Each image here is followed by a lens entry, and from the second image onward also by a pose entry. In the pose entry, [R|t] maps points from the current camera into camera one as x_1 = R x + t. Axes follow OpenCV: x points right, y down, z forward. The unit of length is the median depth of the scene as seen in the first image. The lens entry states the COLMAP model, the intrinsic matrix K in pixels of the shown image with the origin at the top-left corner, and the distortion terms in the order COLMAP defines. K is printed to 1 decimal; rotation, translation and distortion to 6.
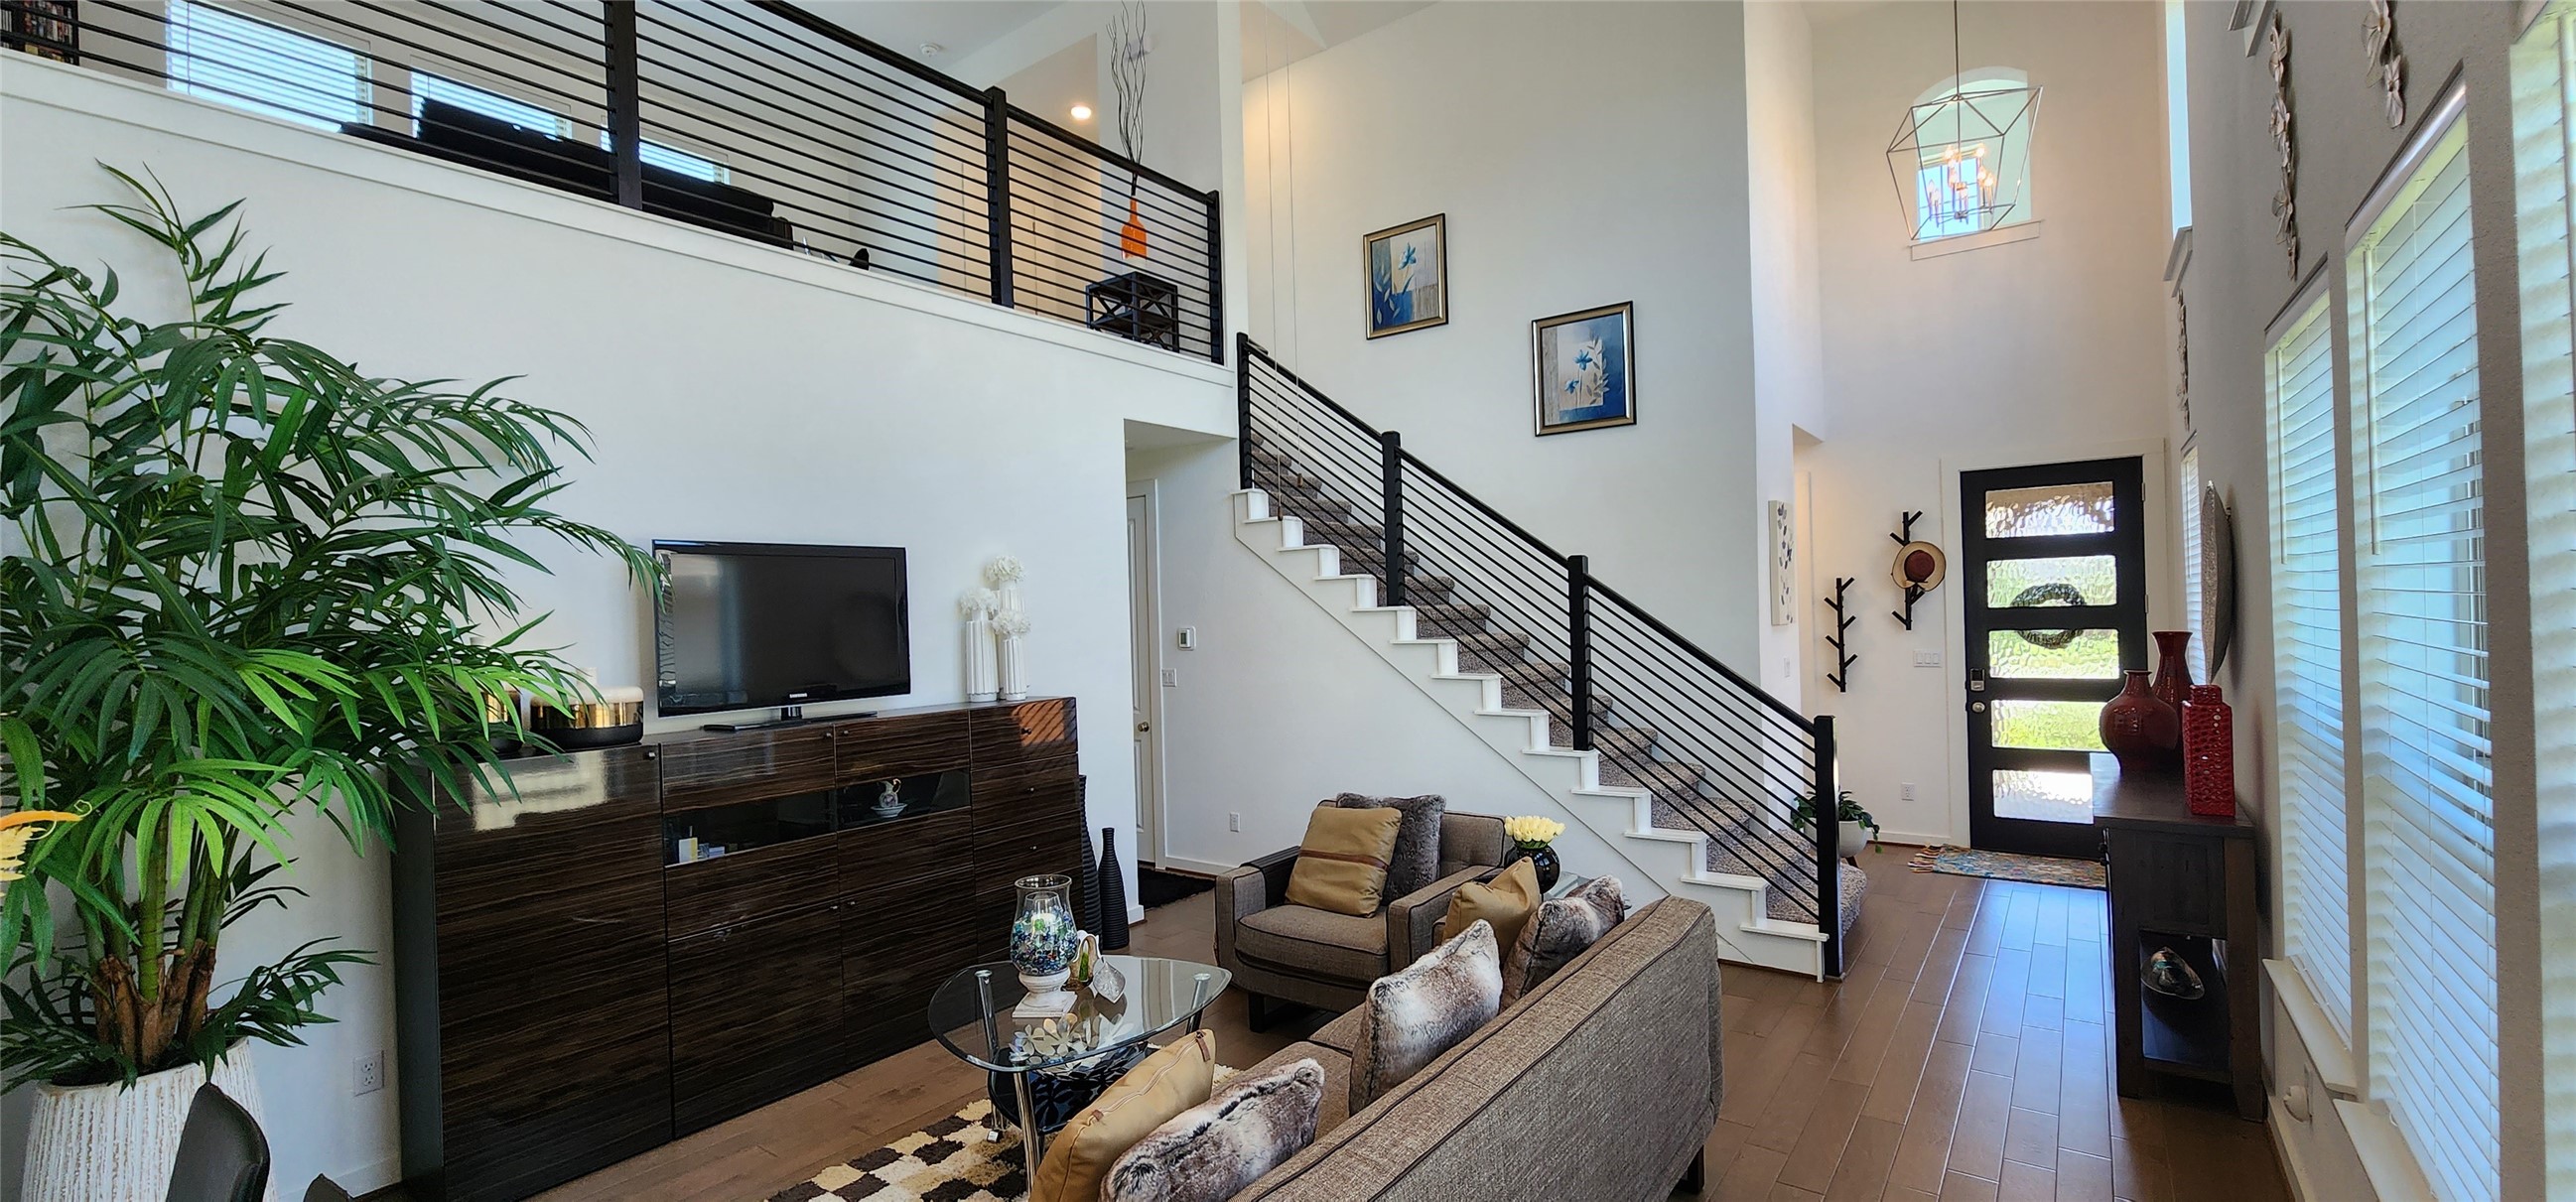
lens RADIAL K [[1063.2, 0, 1281.4], [0, 1063.2, 612.4], [0, 0, 1]] dist [0.000270, -0.000865]
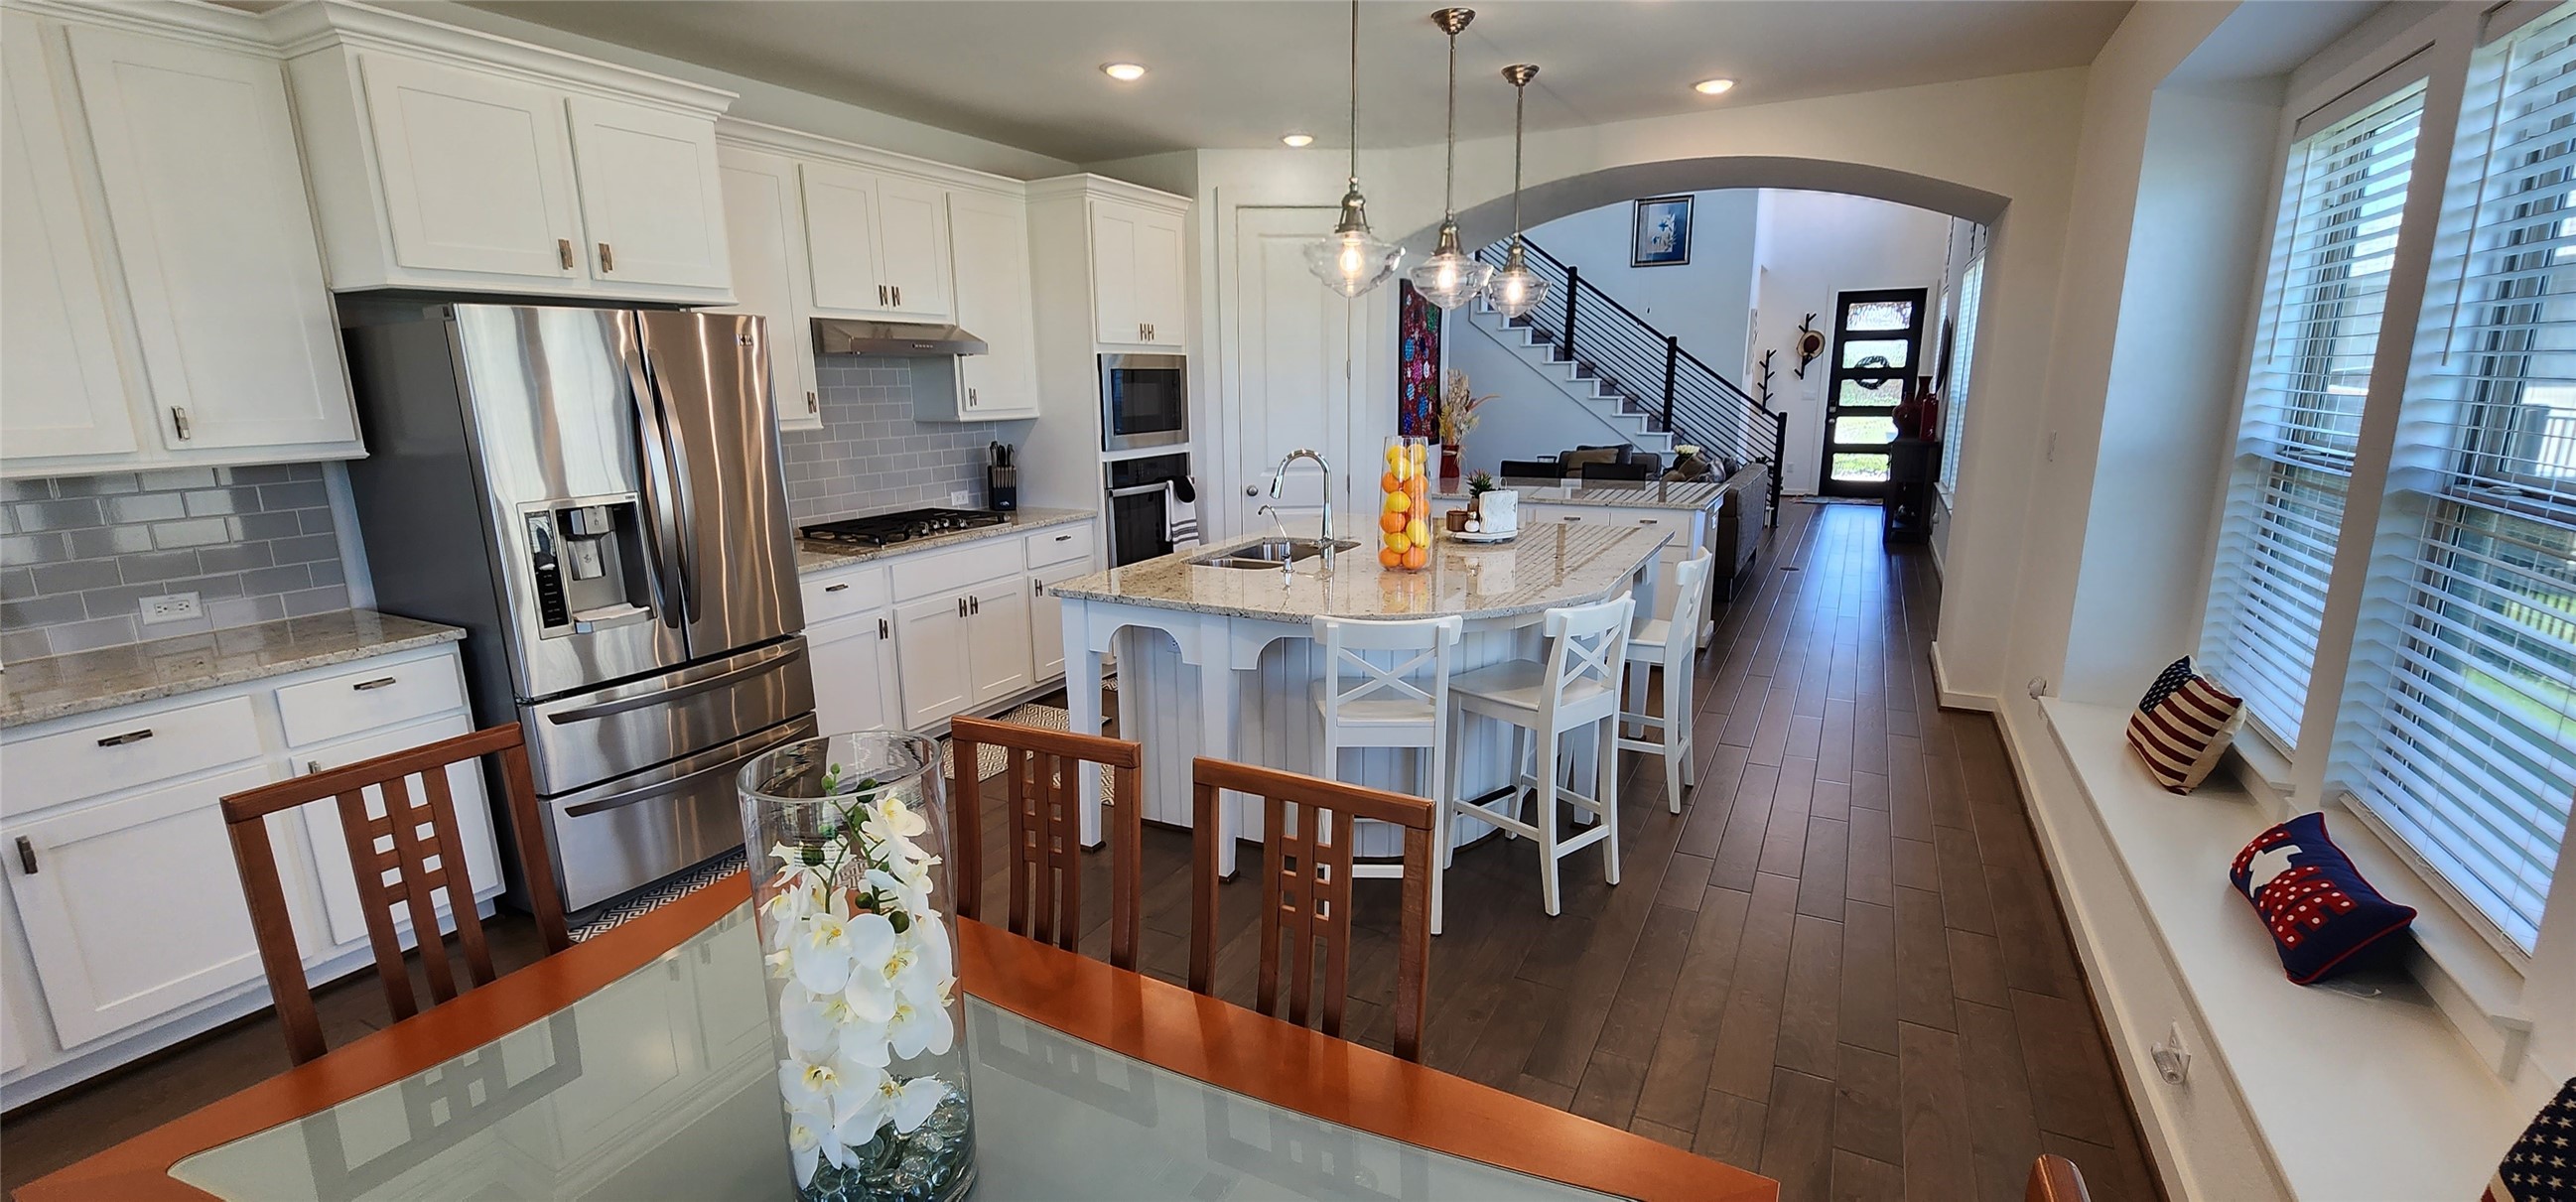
lens RADIAL K [[1063.2, 0, 1281.4], [0, 1063.2, 612.4], [0, 0, 1]] dist [0.000270, -0.000865]
pose [[0.988488, -0.016617, 0.150384, -0.659050], [-0.016422, 0.976294, 0.215824, 0.030717], [-0.150405, -0.215809, 0.964782, -0.824277]]
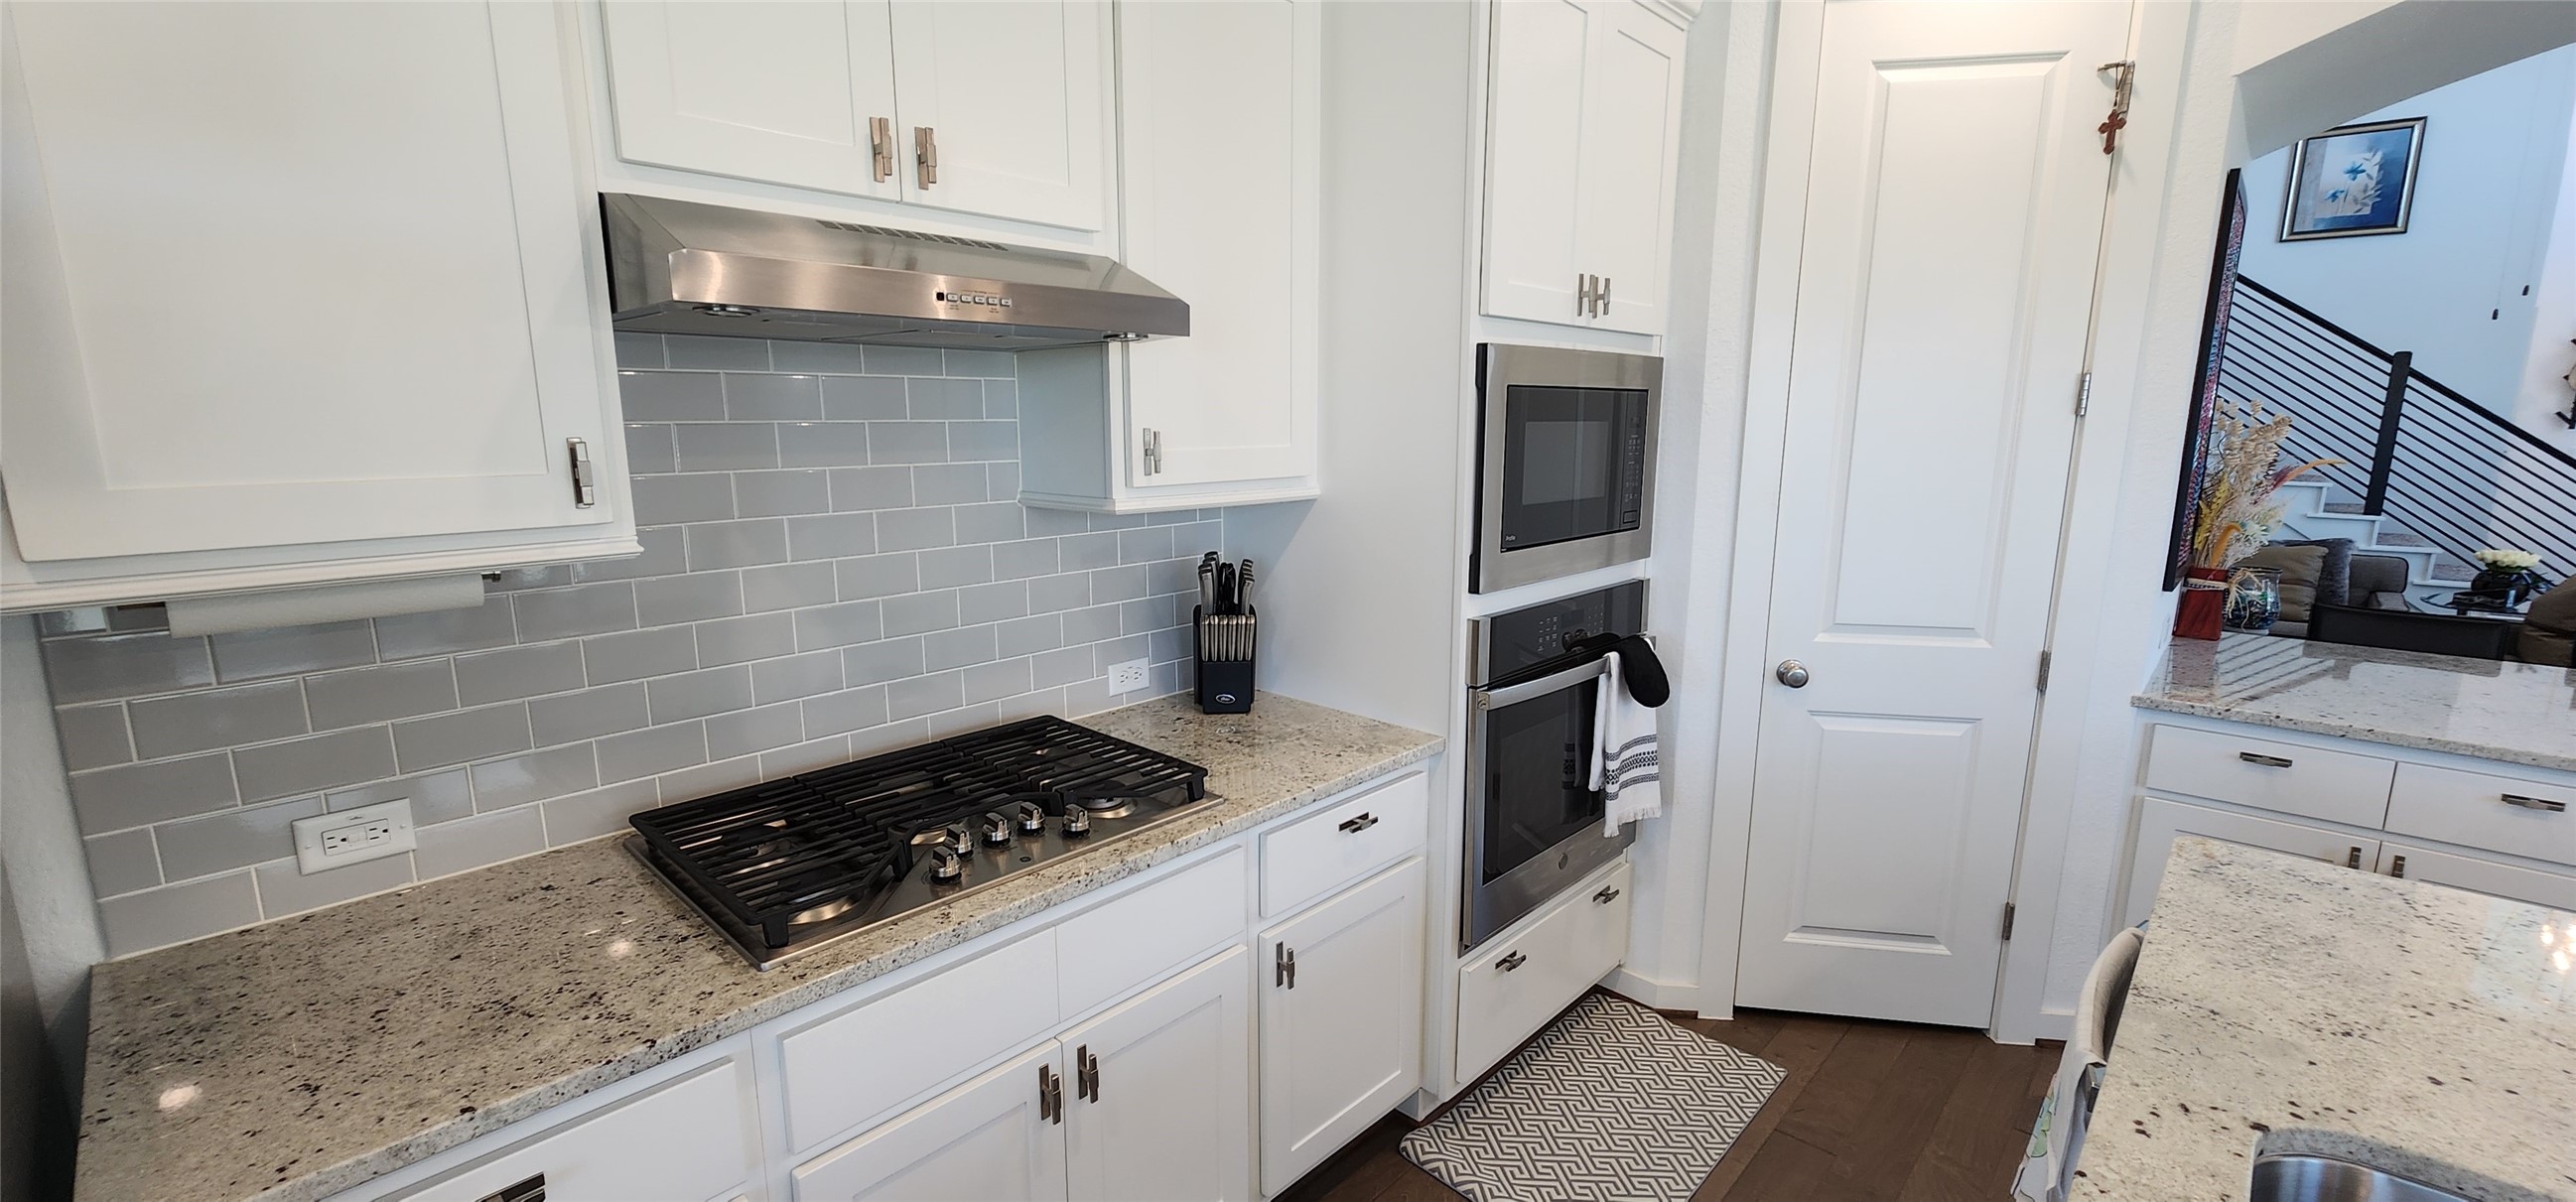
lens RADIAL K [[1062.0, 0, 1272.9], [0, 1062.0, 612.0], [0, 0, 1]] dist [-0.001502, -0.000792]
pose [[0.992776, 0.051100, -0.108557, -0.694621], [-0.029379, 0.980762, 0.192985, 0.034275], [0.116330, -0.188402, 0.975178, -0.296498]]
